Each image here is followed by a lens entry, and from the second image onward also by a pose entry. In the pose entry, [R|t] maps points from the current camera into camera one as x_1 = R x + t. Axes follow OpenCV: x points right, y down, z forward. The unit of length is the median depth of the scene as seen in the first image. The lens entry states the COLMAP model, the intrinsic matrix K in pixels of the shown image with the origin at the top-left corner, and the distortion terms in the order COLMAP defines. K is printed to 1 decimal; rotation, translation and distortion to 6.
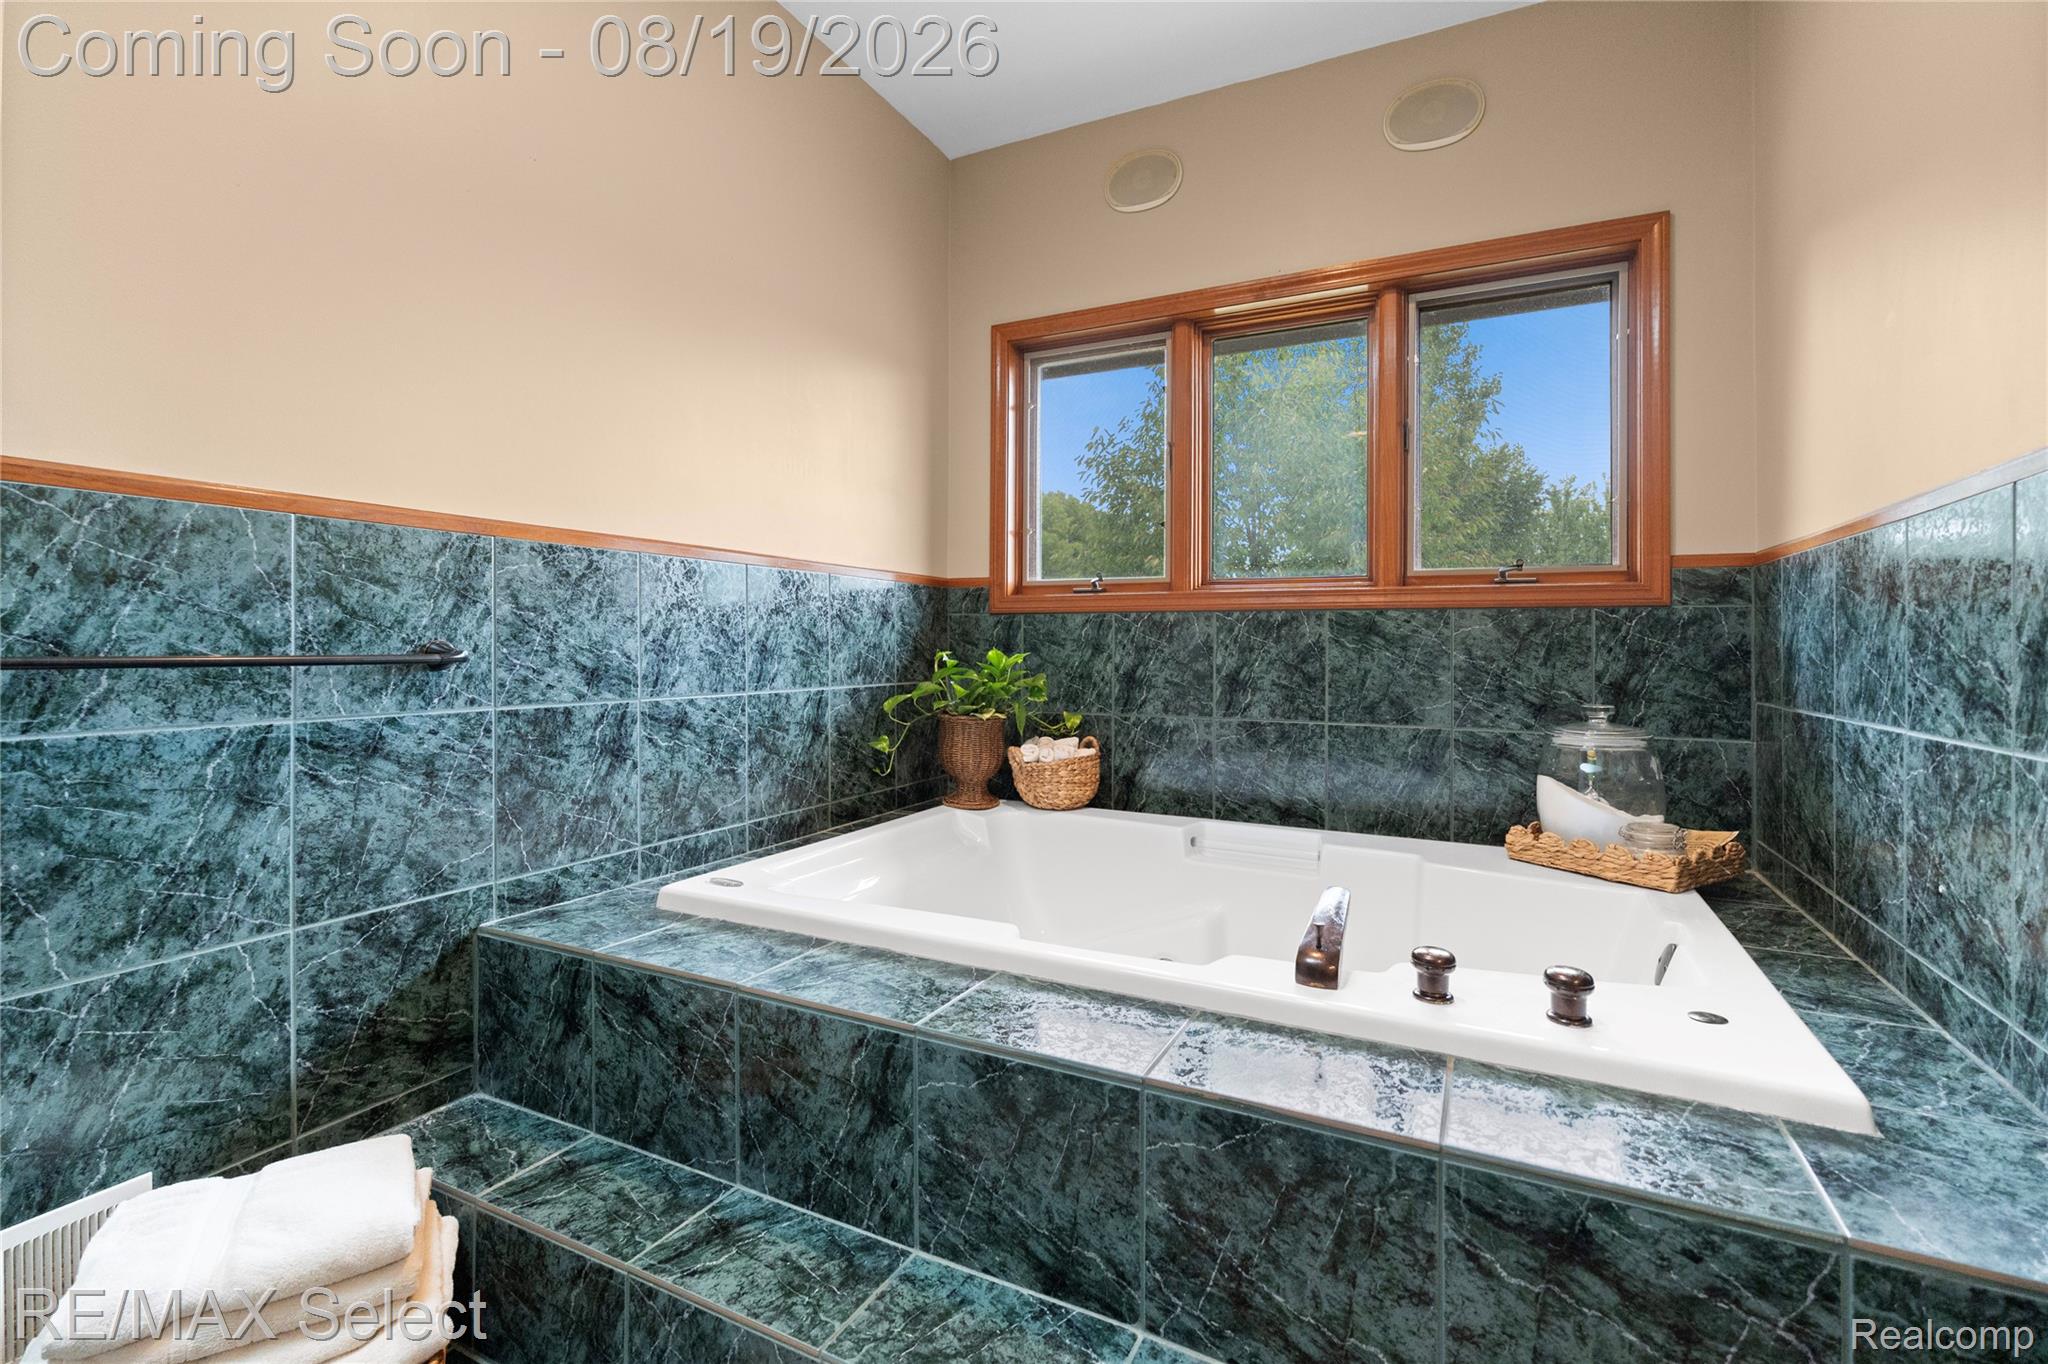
lens RADIAL K [[905.6, 0, 1016.9], [0, 905.6, 642.3], [0, 0, 1]] dist [-0.003302, -0.000192]
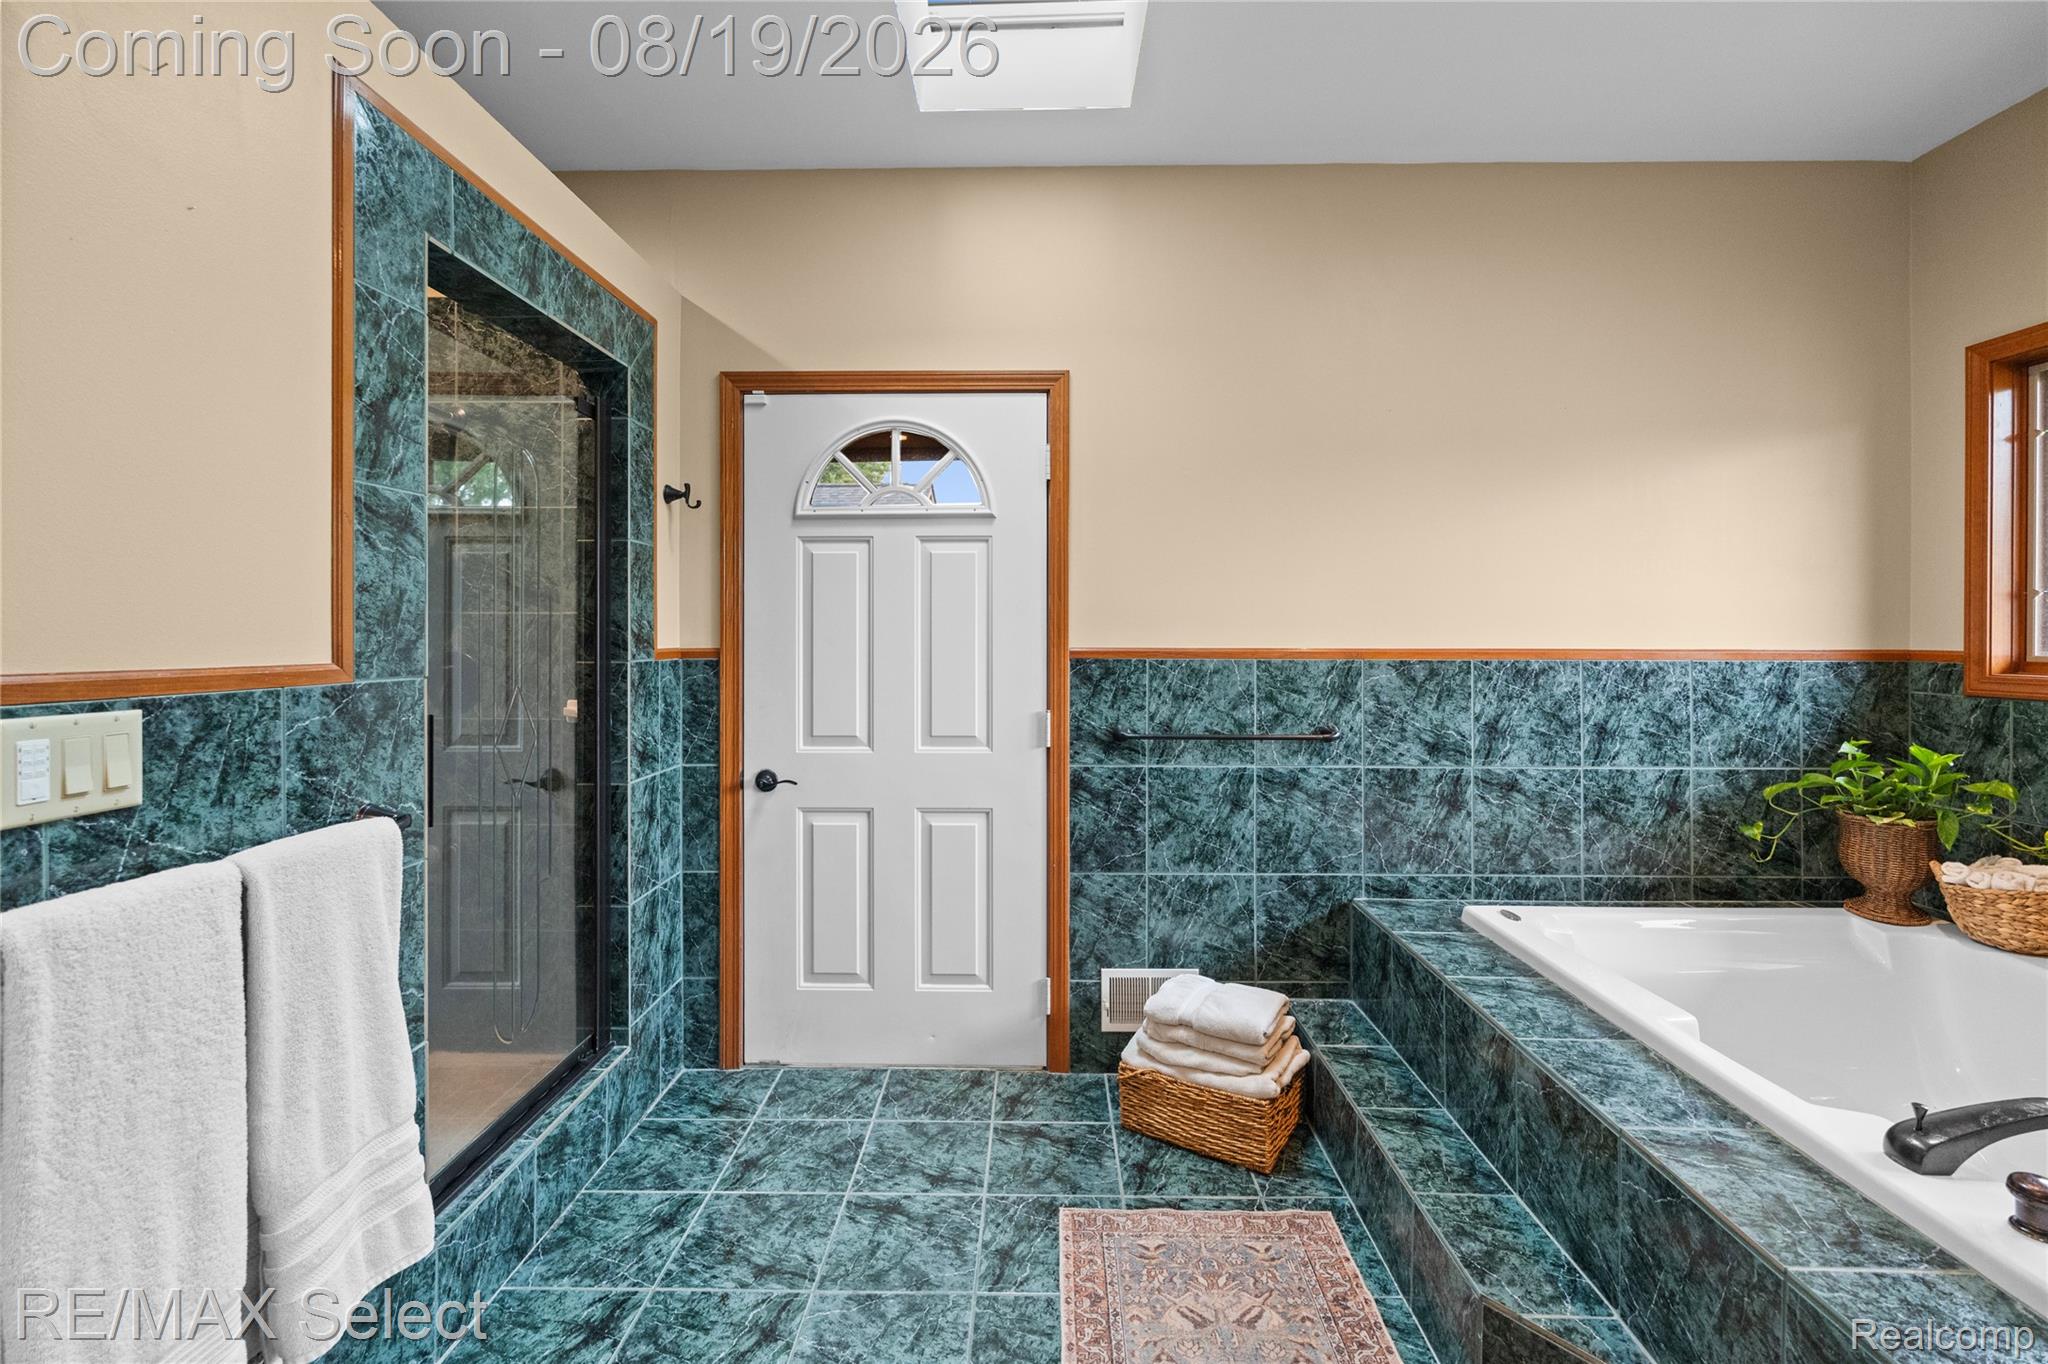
lens RADIAL K [[905.6, 0, 1028.3], [0, 905.6, 643.8], [0, 0, 1]] dist [-0.003302, -0.000192]
pose [[0.433606, 0.003398, -0.901096, 0.638729], [0.005434, 0.999965, 0.006386, -0.165472], [0.901086, -0.007666, 0.433572, -0.241229]]
